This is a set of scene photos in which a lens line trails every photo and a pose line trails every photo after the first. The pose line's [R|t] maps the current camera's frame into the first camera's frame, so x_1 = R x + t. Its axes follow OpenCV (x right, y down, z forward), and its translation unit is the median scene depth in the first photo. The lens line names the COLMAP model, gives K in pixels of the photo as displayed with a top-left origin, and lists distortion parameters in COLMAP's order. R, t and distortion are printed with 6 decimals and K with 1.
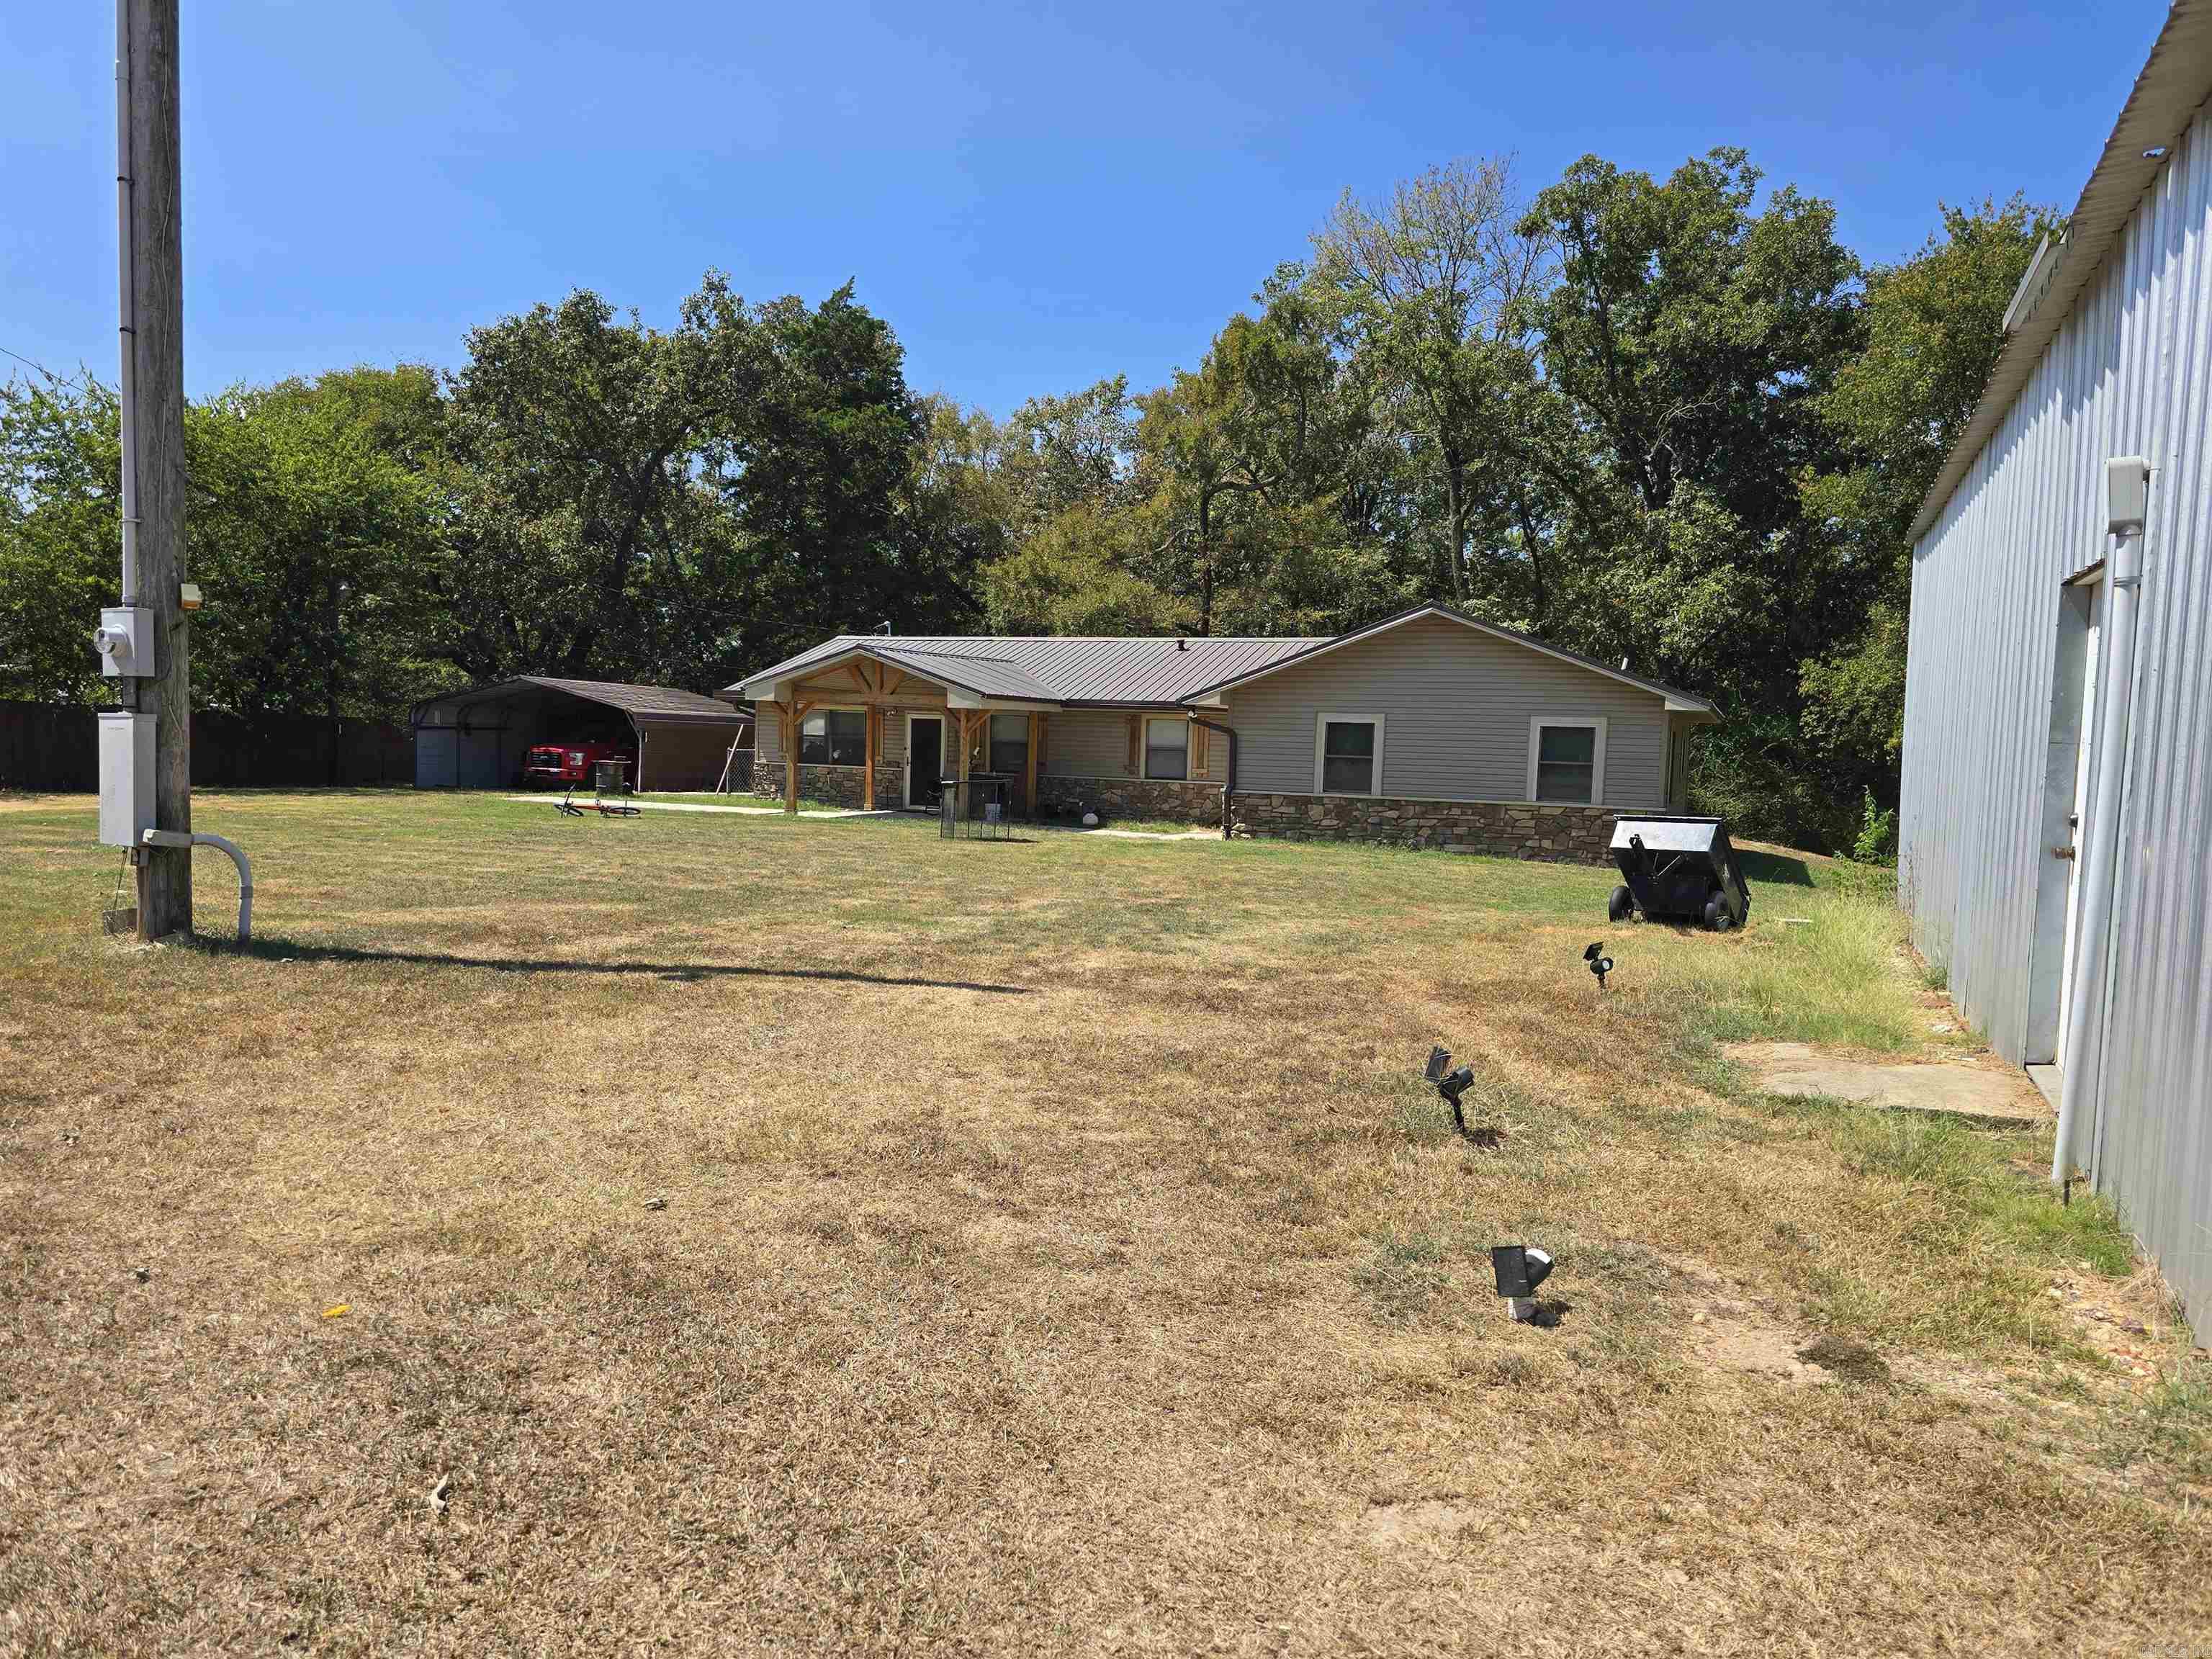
lens RADIAL K [[1480.0, 0, 1114.0], [0, 1480.0, 834.9], [0, 0, 1]] dist [0.059442, -0.061179]
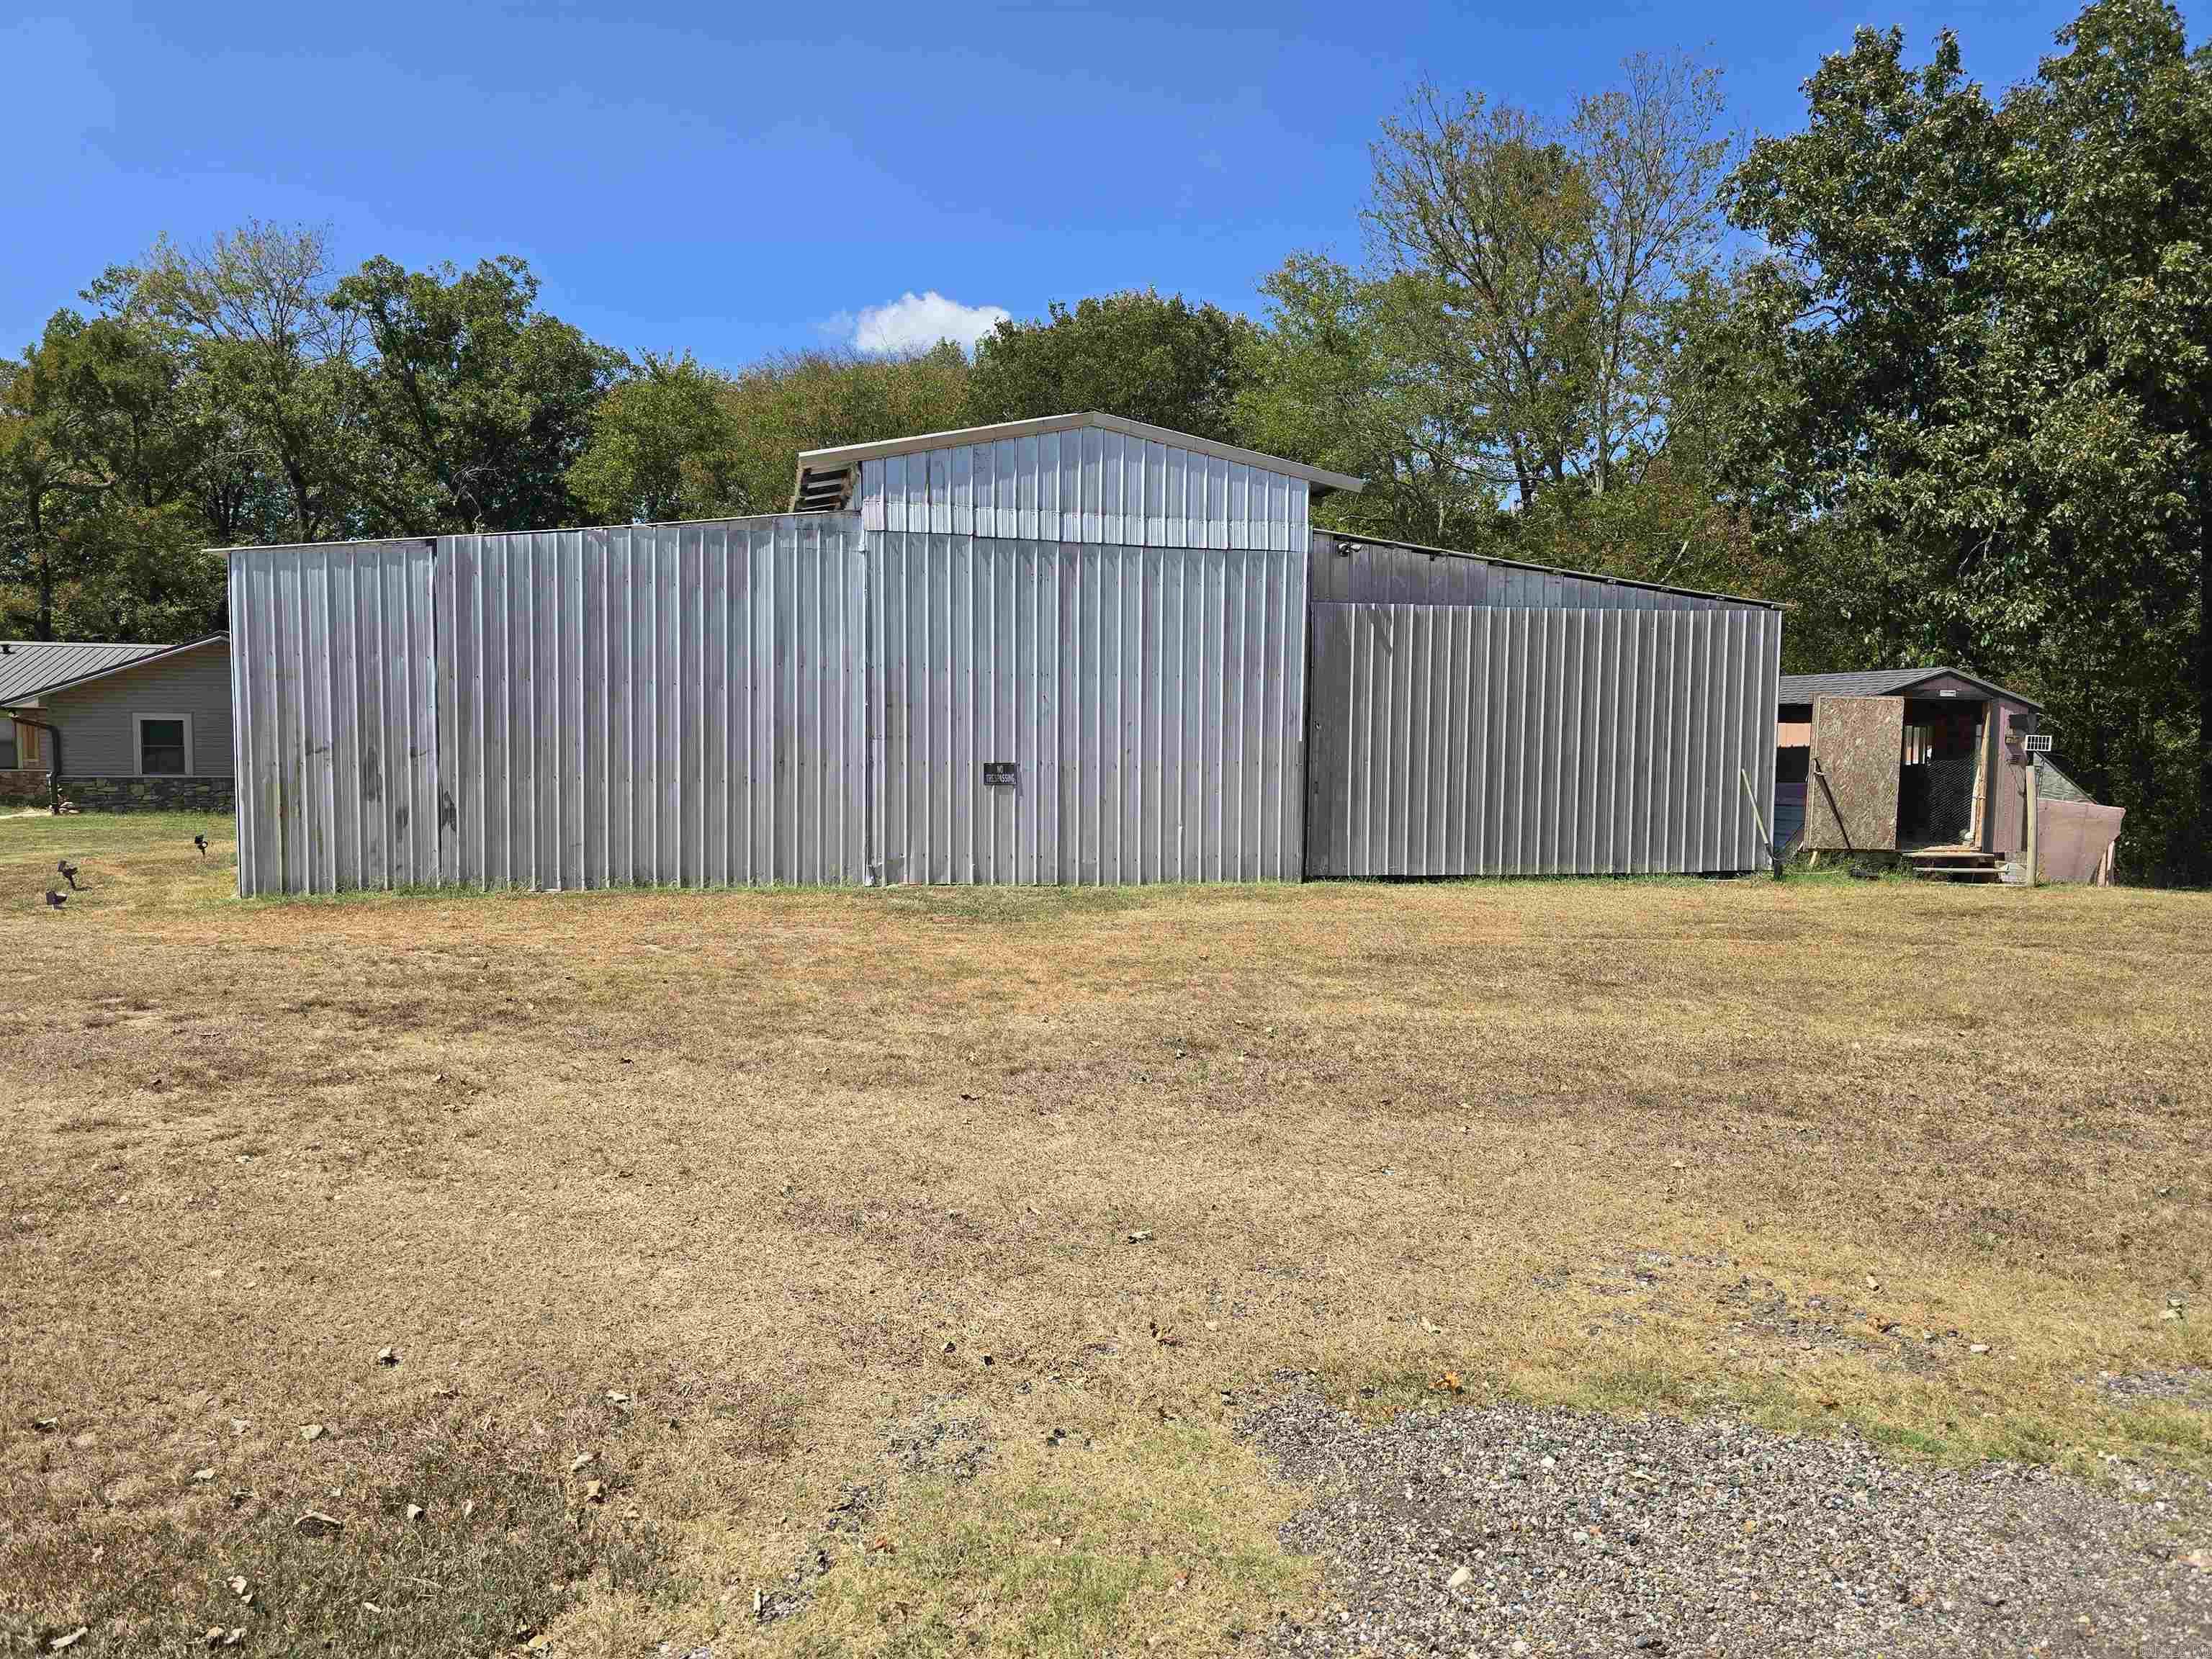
lens RADIAL K [[1480.0, 0, 1108.7], [0, 1480.0, 835.6], [0, 0, 1]] dist [0.059442, -0.061179]
pose [[0.794097, -0.066416, 0.604151, 0.012445], [0.054817, 0.997787, 0.037638, 0.016109], [-0.605314, 0.003229, 0.795980, -0.412261]]
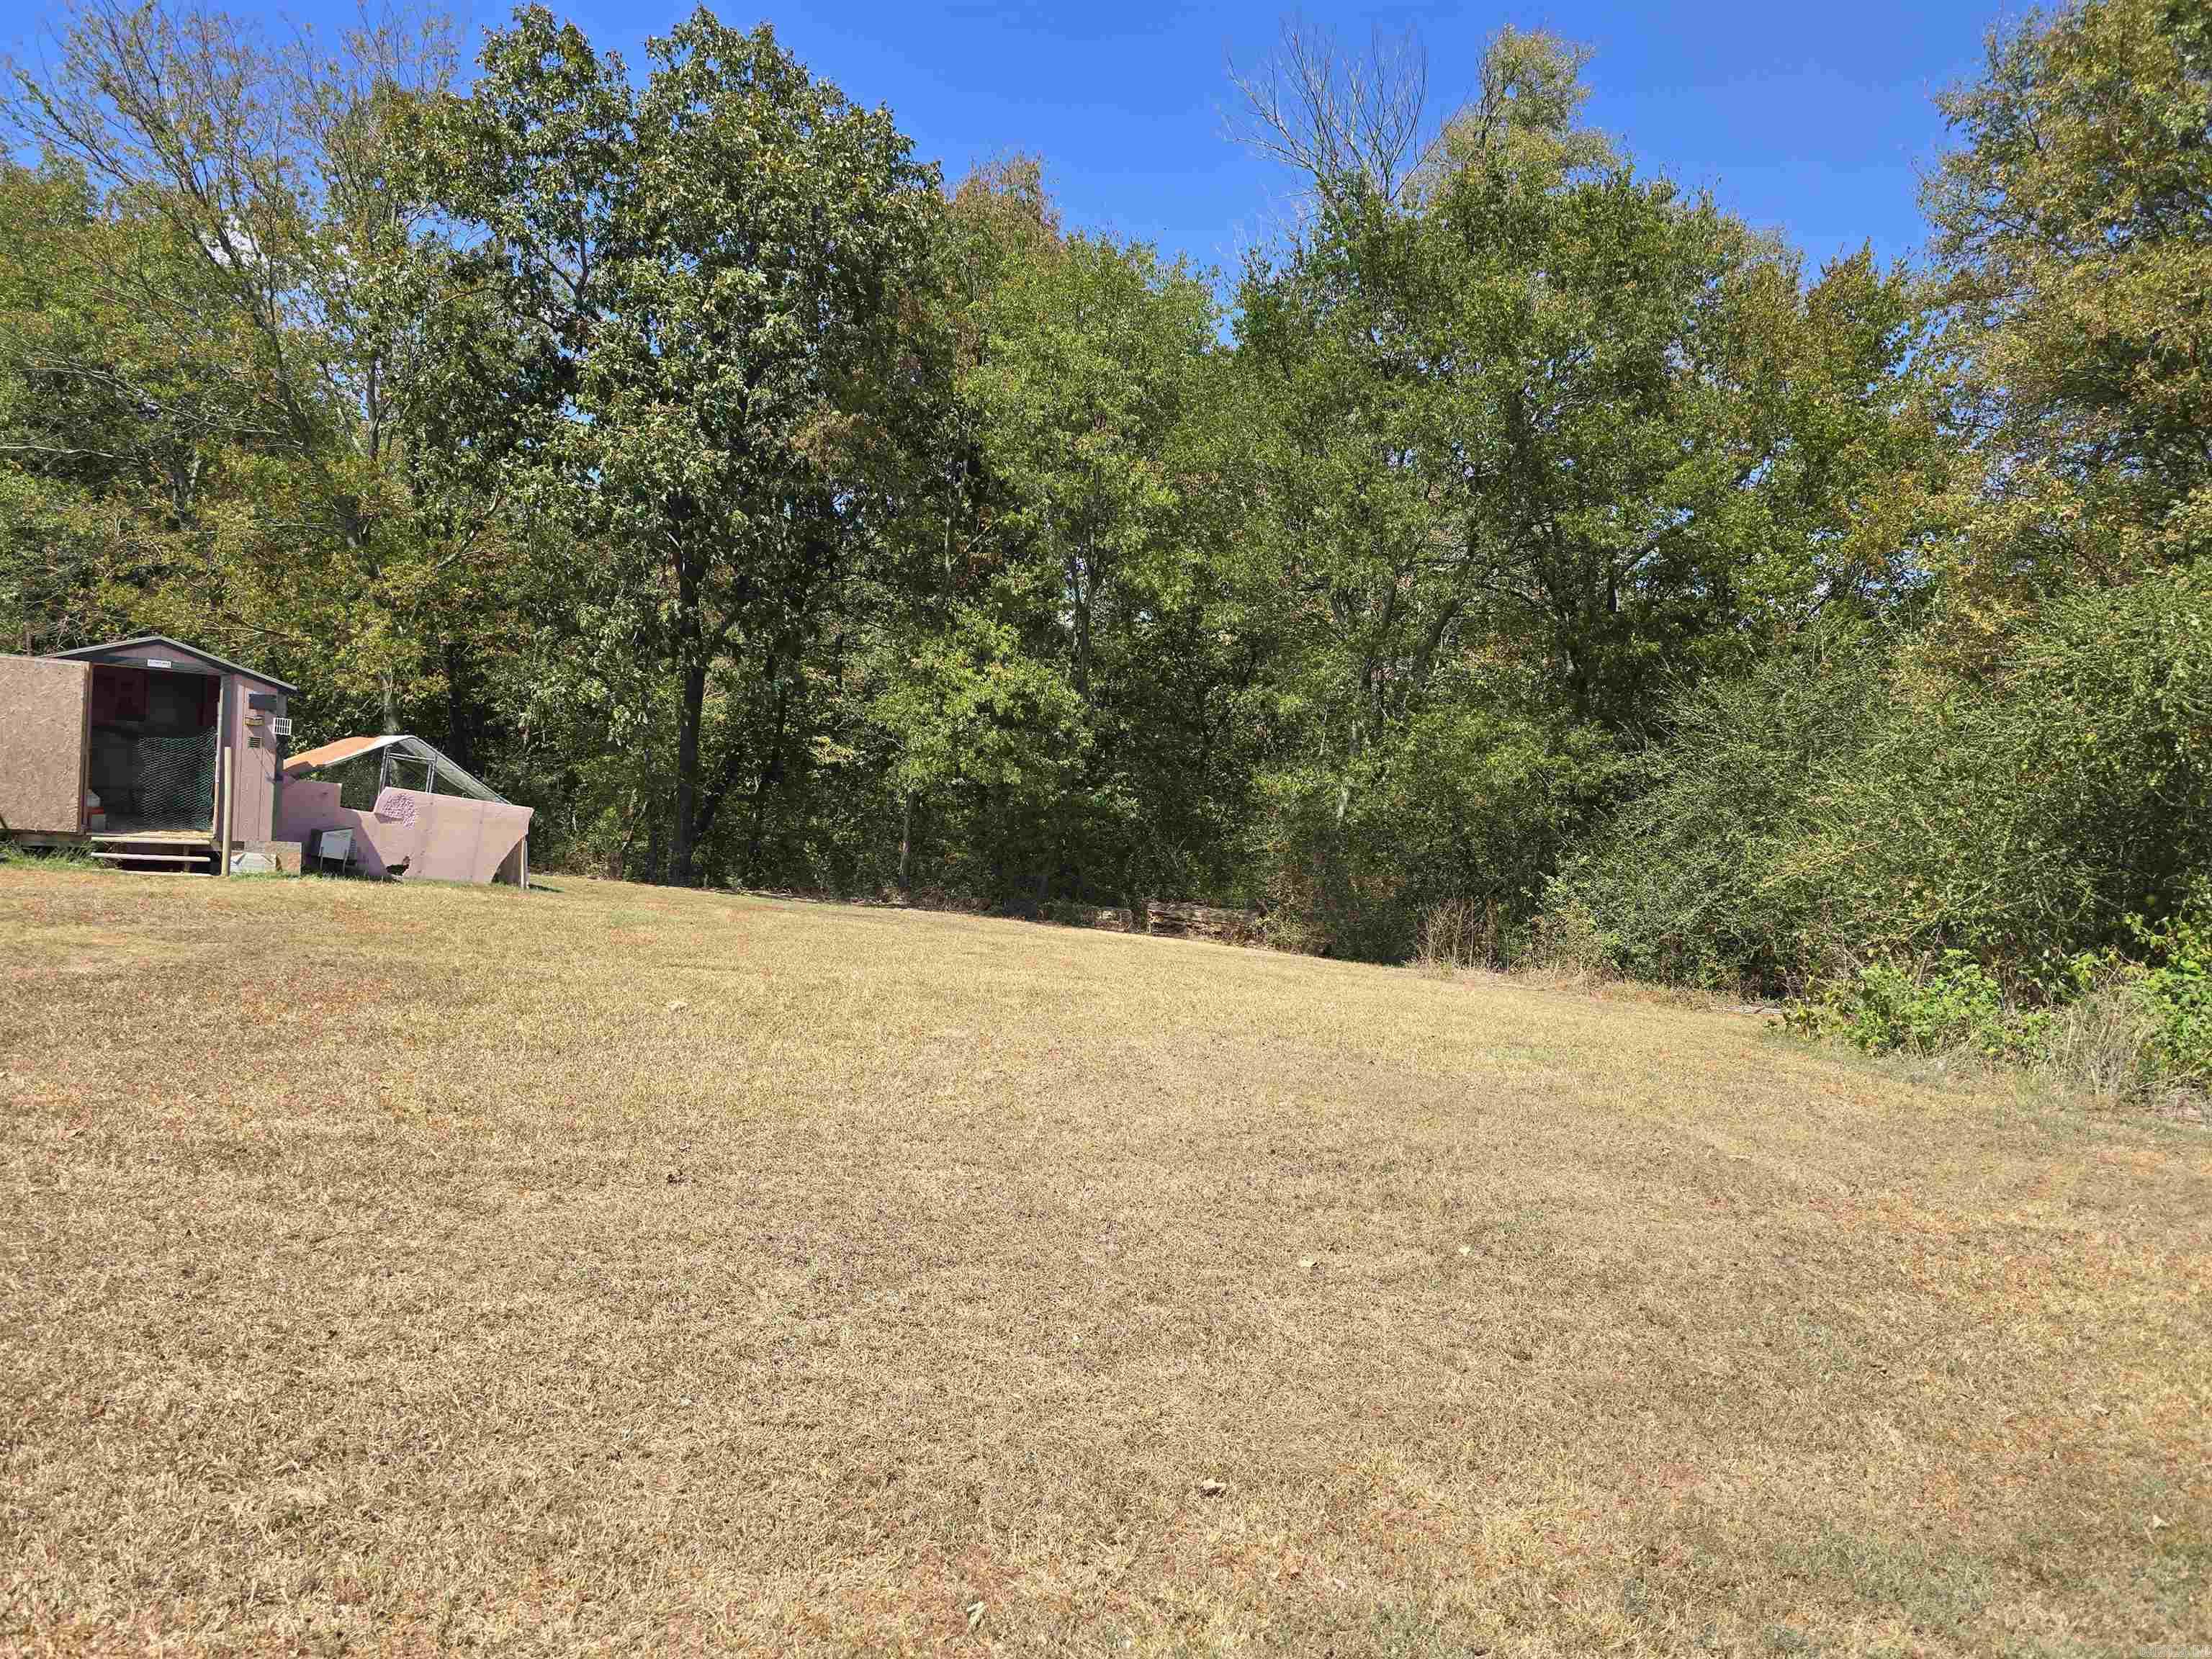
lens RADIAL K [[1480.0, 0, 1117.6], [0, 1480.0, 841.9], [0, 0, 1]] dist [0.059442, -0.061179]
pose [[0.479165, -0.032866, 0.877110, 0.269105], [-0.000940, 0.999279, 0.037957, 0.038788], [-0.877725, -0.019012, 0.478788, -0.653609]]
